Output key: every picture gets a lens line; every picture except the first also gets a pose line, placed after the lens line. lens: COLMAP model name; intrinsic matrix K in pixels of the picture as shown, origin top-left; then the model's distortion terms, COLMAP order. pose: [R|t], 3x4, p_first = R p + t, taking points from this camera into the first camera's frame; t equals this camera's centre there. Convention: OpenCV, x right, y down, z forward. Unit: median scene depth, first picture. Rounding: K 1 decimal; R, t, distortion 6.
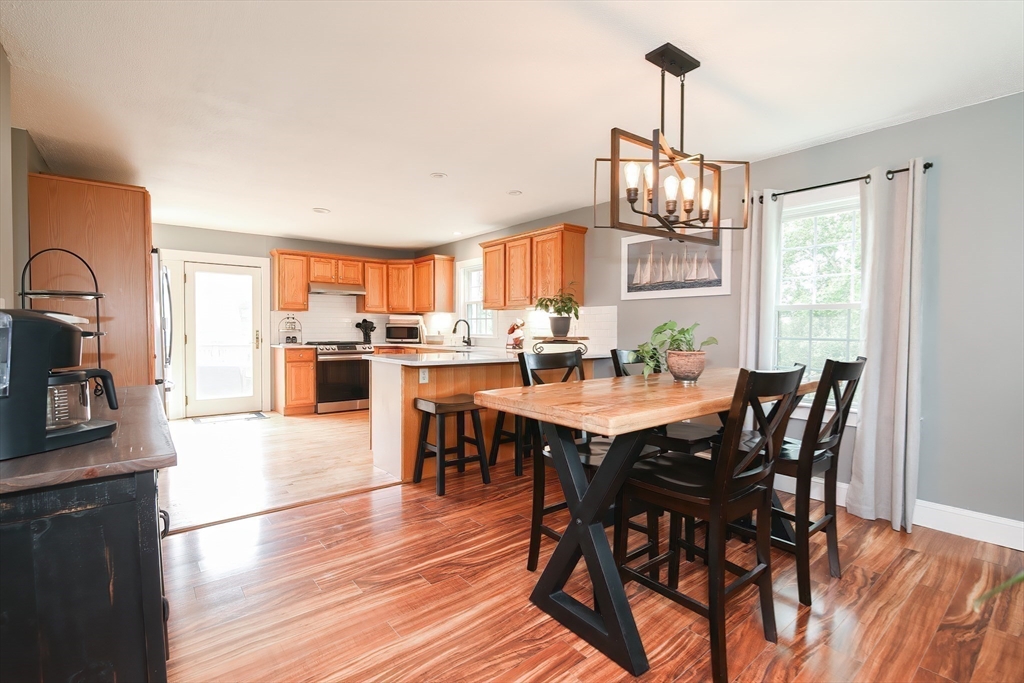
lens RADIAL K [[455.0, 0, 486.8], [0, 455.0, 339.7], [0, 0, 1]] dist [-0.003812, -0.000446]
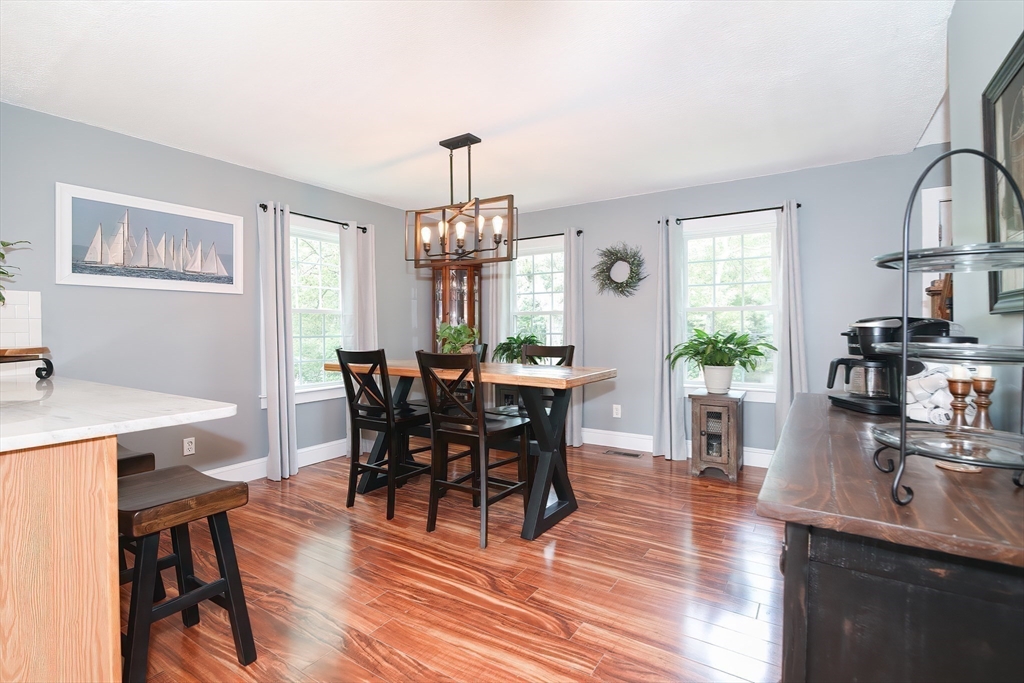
lens RADIAL K [[468.3, 0, 511.5], [0, 468.3, 339.8], [0, 0, 1]] dist [-0.010534, -0.000032]
pose [[-0.320264, -0.029022, 0.946884, -0.340722], [0.026559, 0.998863, 0.039598, -0.015079], [-0.946956, 0.037830, -0.319129, 0.440260]]
